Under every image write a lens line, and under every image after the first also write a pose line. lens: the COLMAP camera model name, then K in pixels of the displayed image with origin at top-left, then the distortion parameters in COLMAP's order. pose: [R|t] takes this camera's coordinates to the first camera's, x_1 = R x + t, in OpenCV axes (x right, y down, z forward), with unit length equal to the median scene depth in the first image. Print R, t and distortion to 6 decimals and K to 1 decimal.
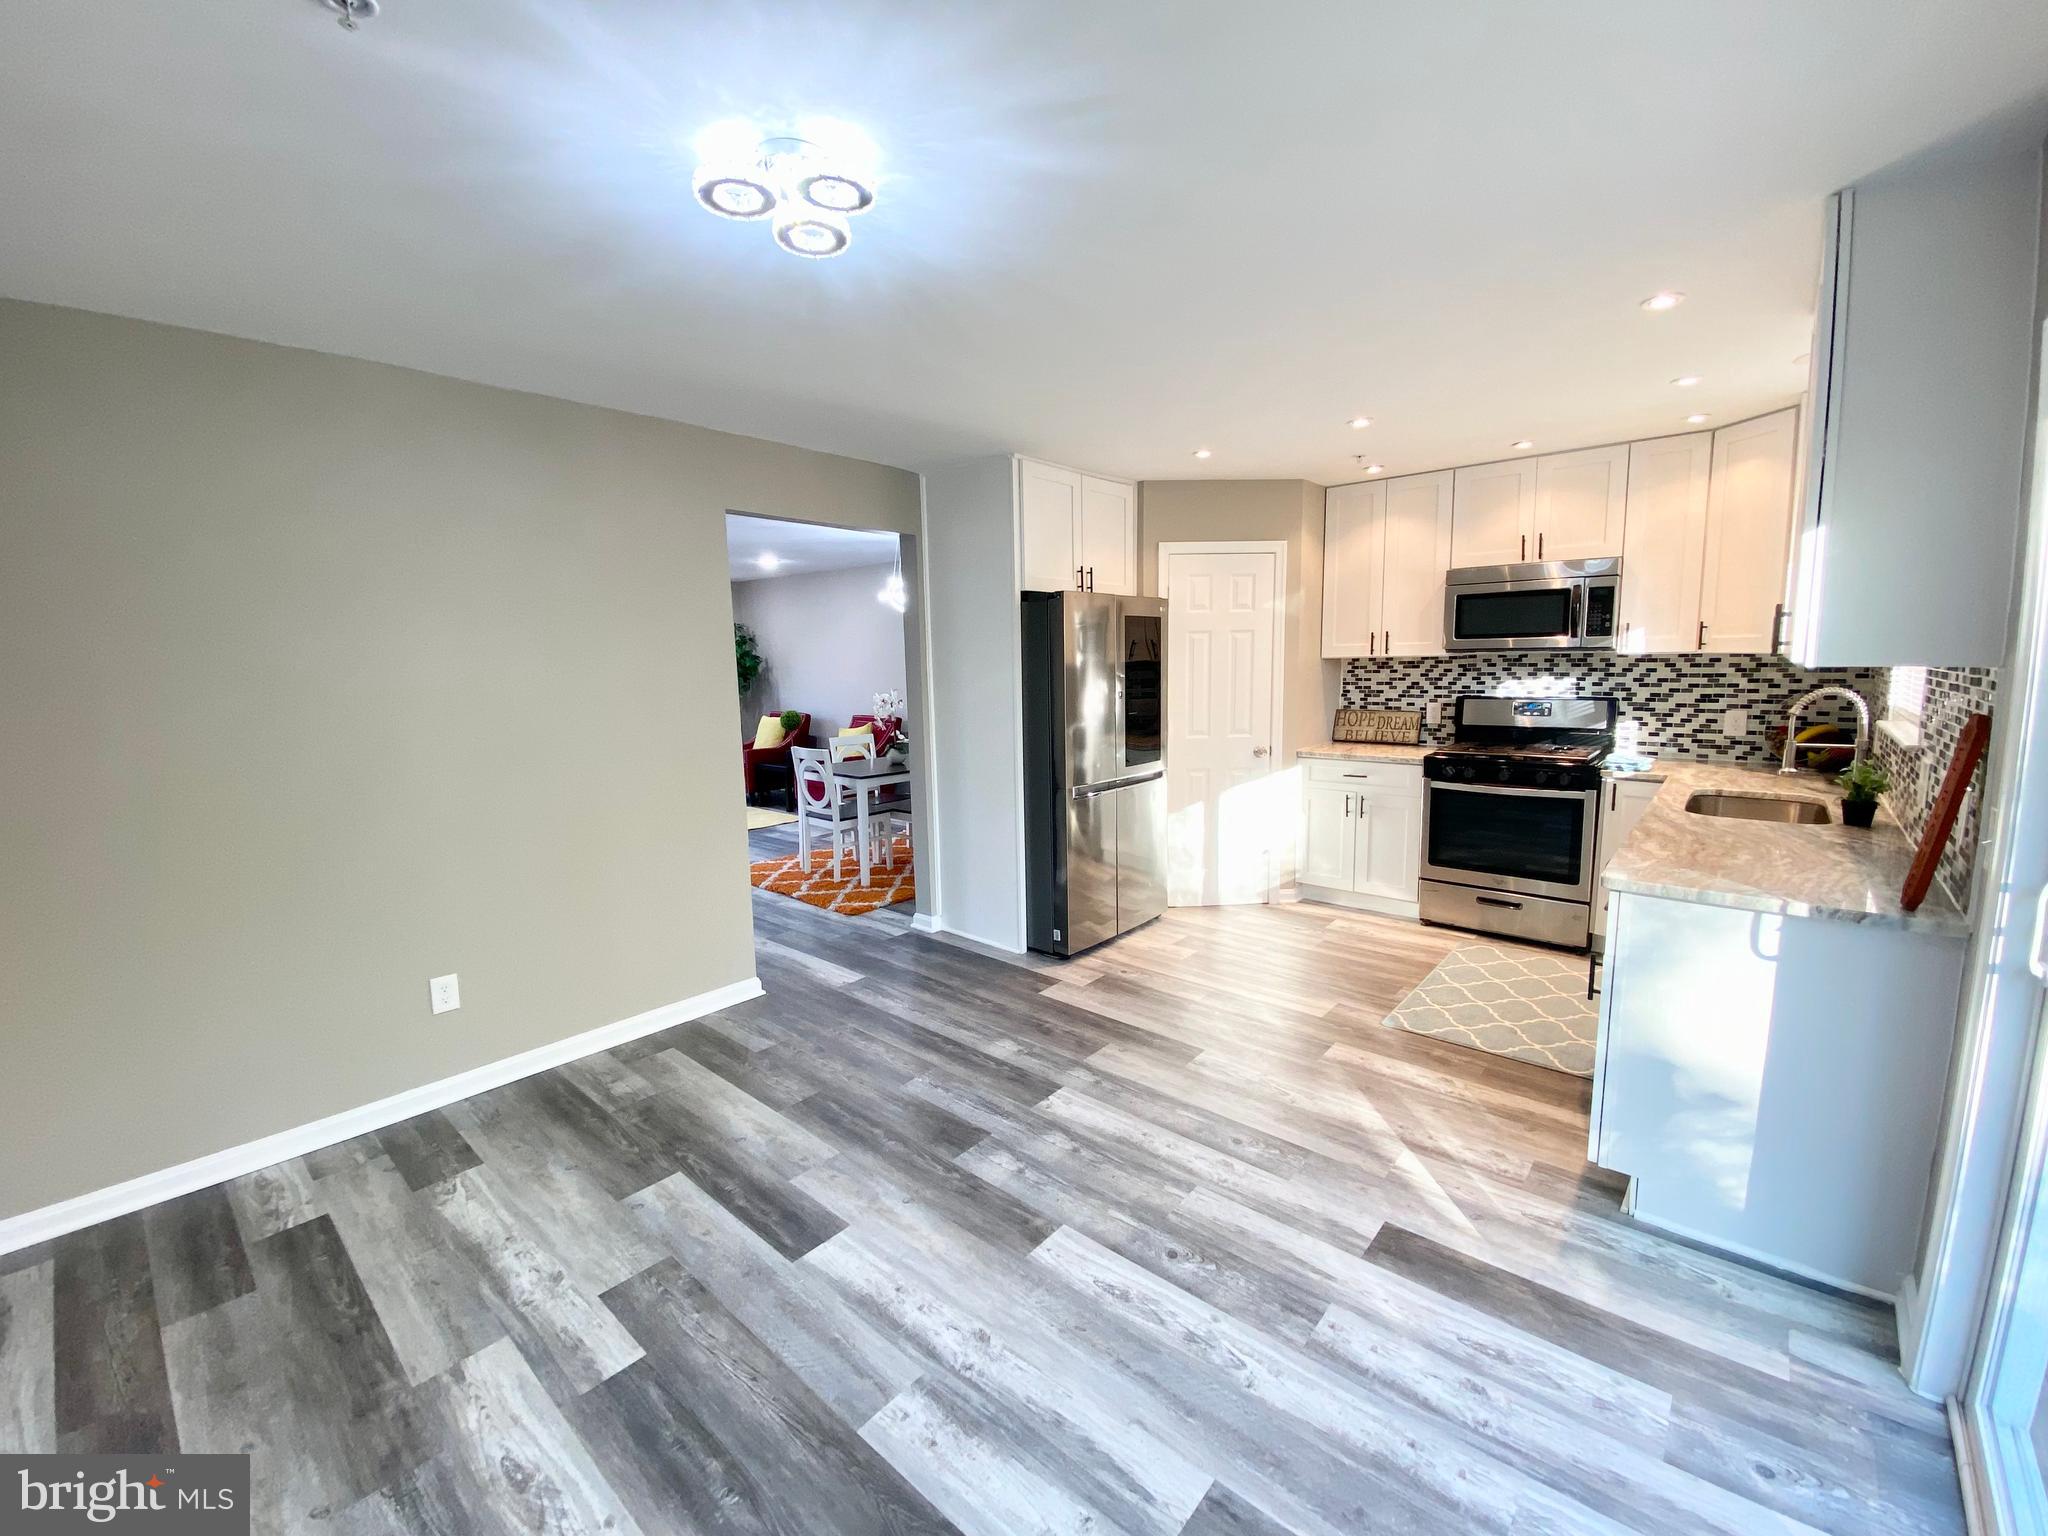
lens RADIAL K [[833.3, 0, 1009.7], [0, 833.3, 760.5], [0, 0, 1]] dist [0.015048, -0.015770]
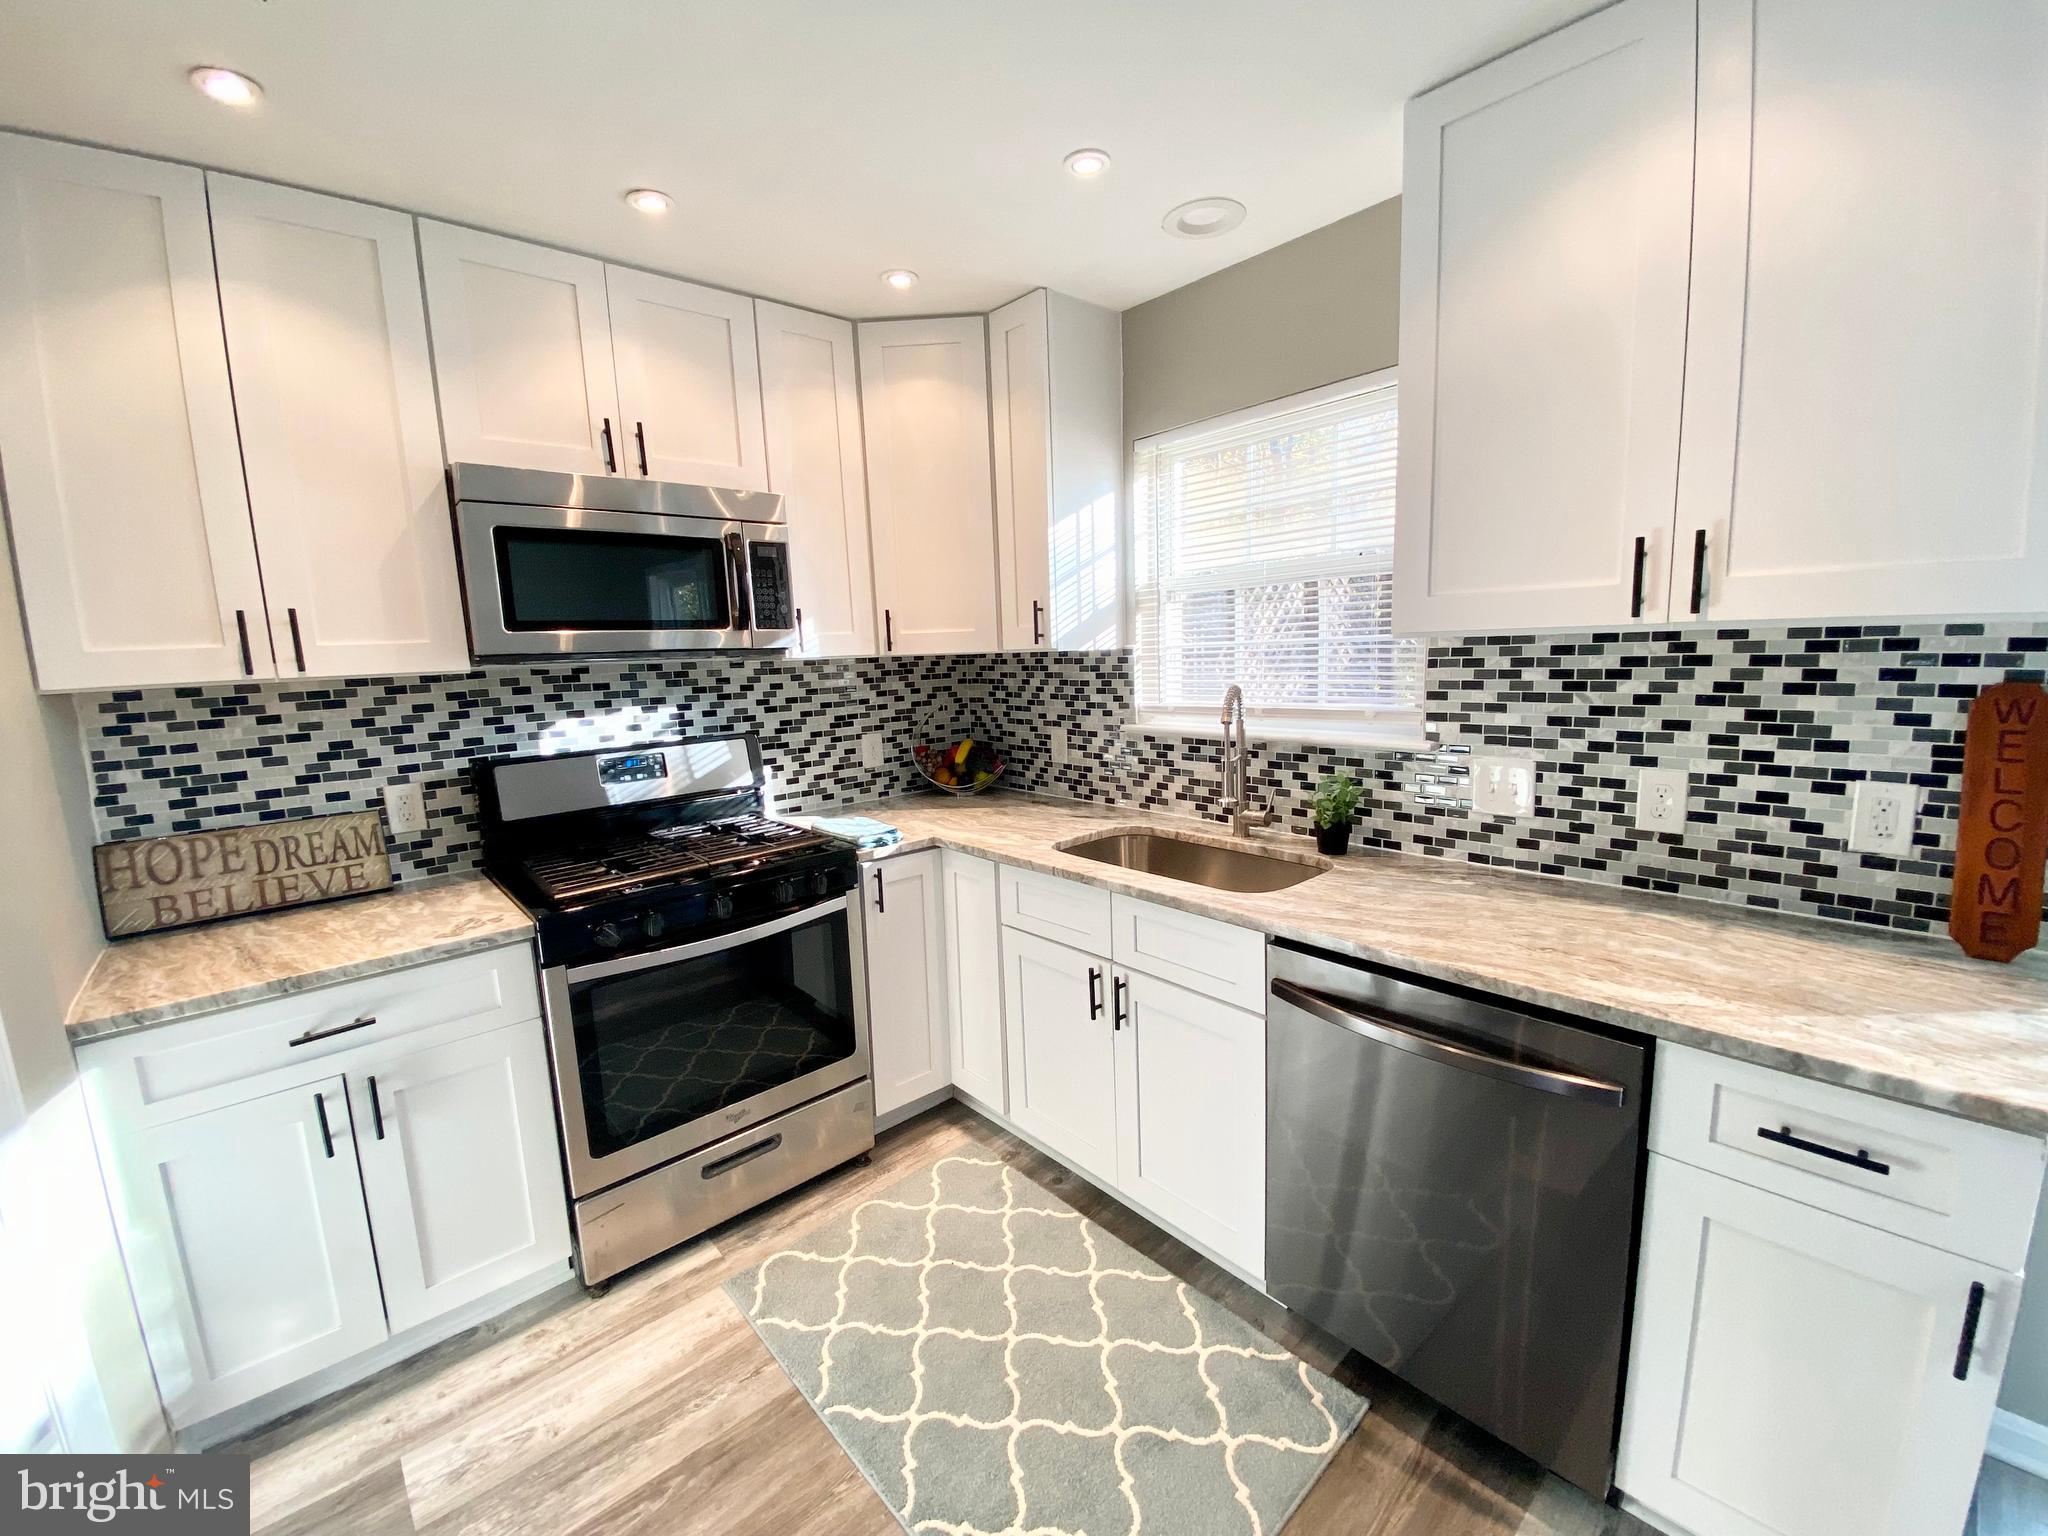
lens RADIAL K [[833.3, 0, 1034.1], [0, 833.3, 761.6], [0, 0, 1]] dist [0.015048, -0.015770]
pose [[0.100337, -0.120542, 0.987624, 0.149518], [0.161391, 0.981460, 0.103393, -0.092872], [-0.981777, 0.149019, 0.117931, 0.803692]]
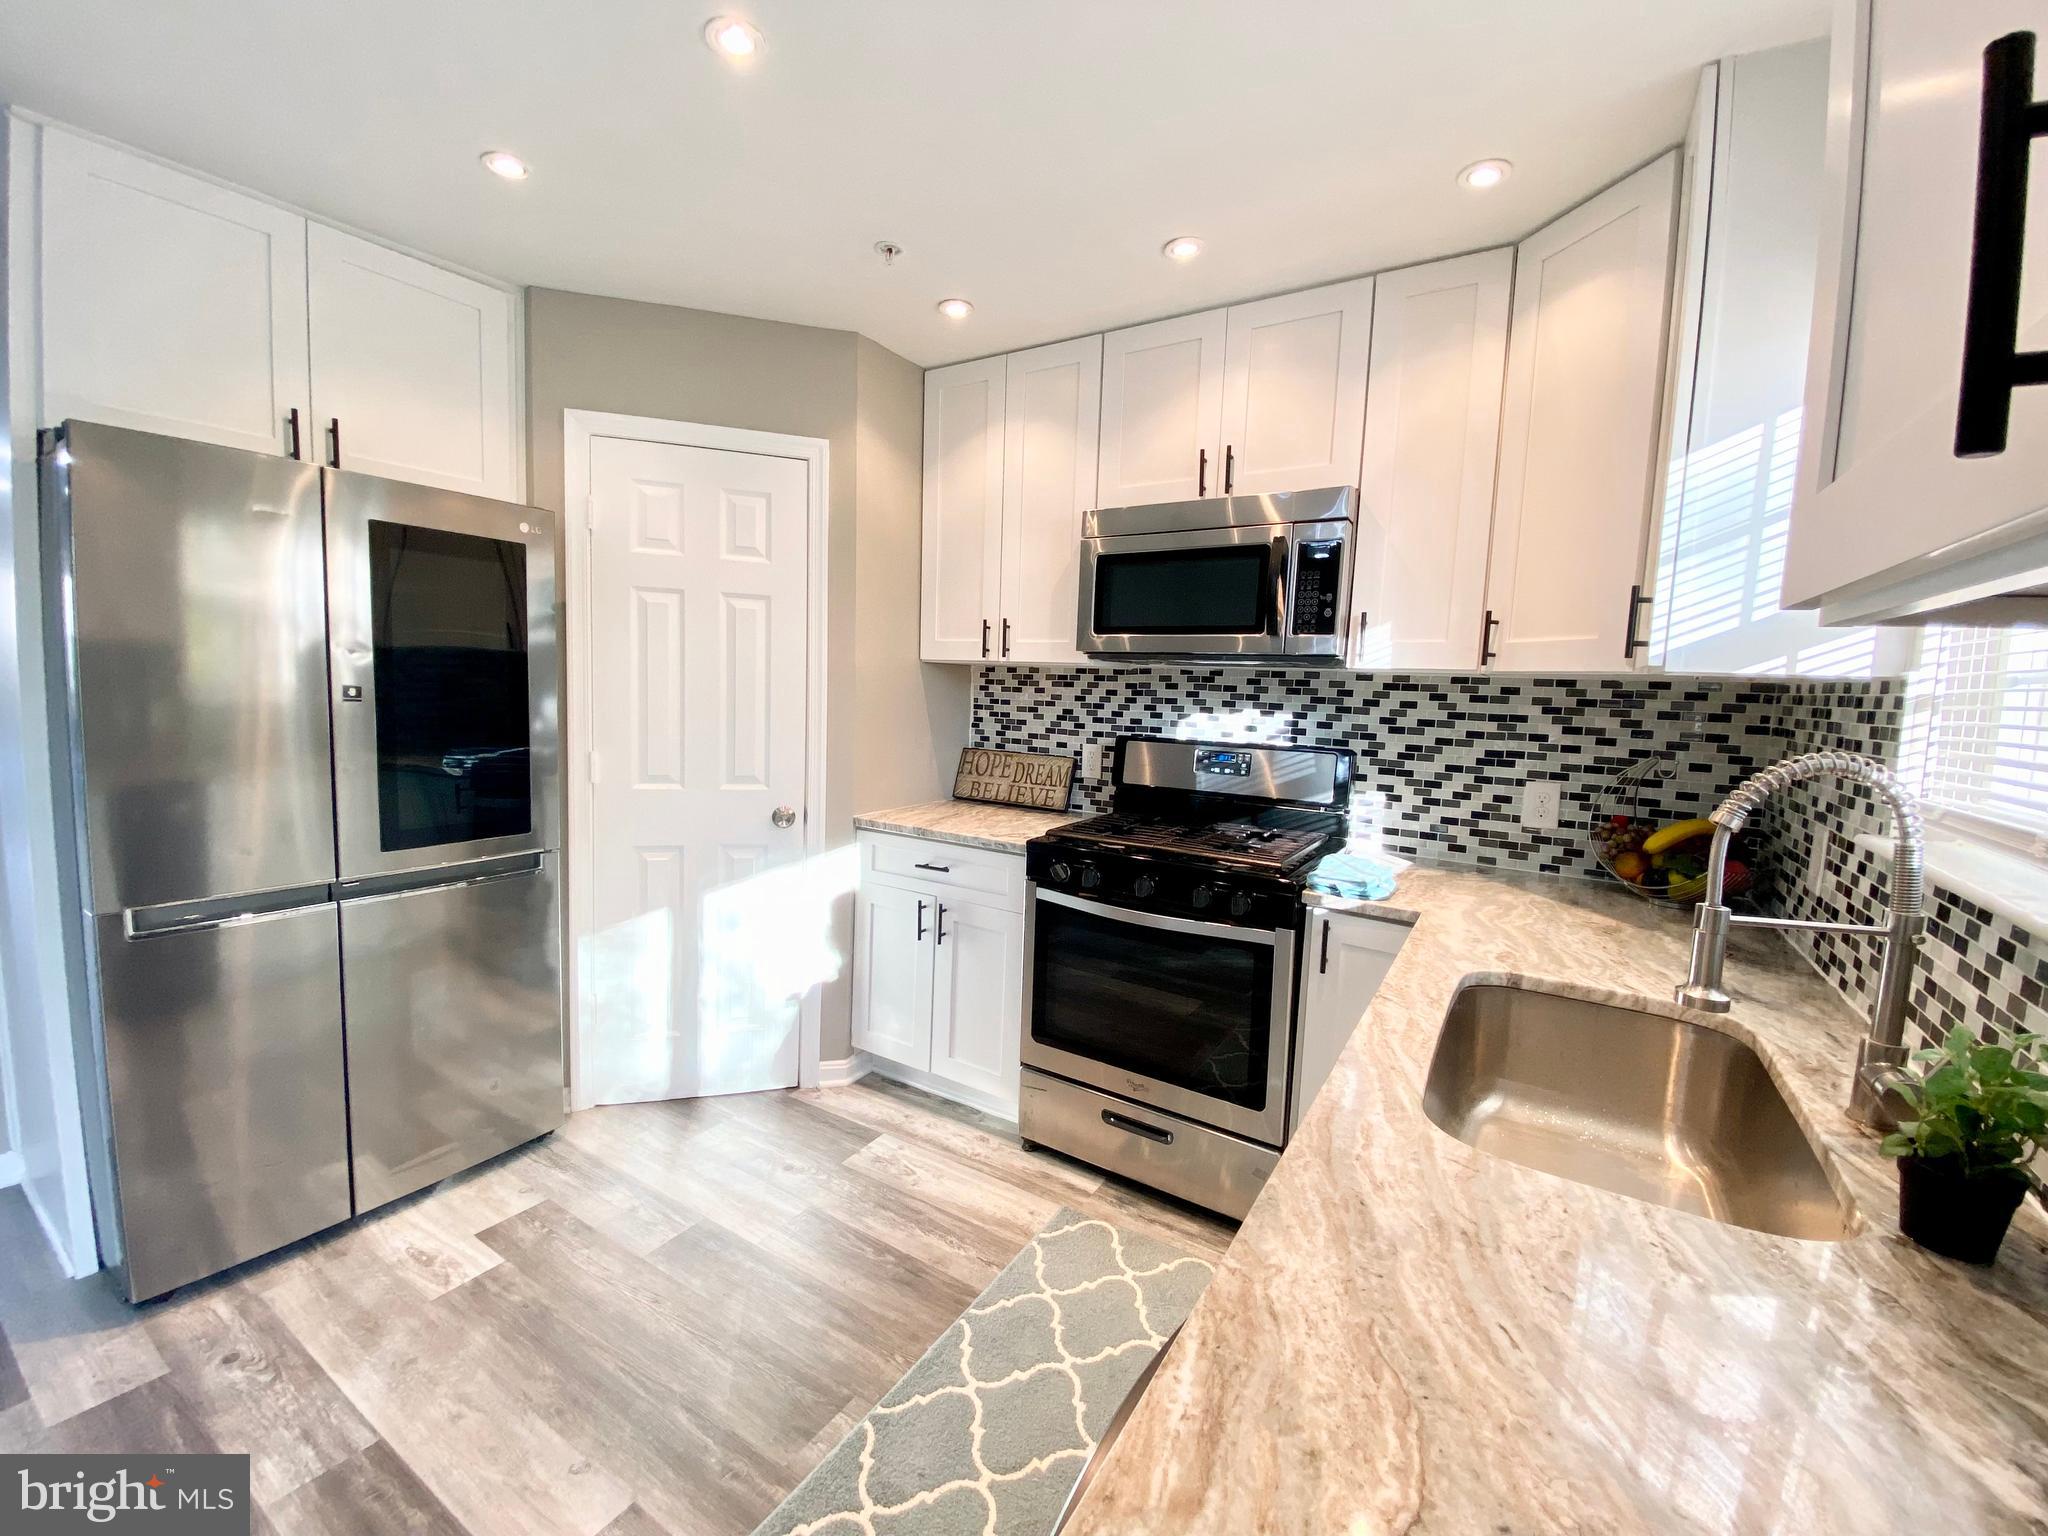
lens RADIAL K [[833.3, 0, 1012.3], [0, 833.3, 759.5], [0, 0, 1]] dist [0.015048, -0.015770]
pose [[0.985028, 0.042671, 0.167030, 0.447322], [-0.037263, 0.998679, -0.035378, -0.044204], [-0.168319, 0.028624, 0.985317, 0.532400]]
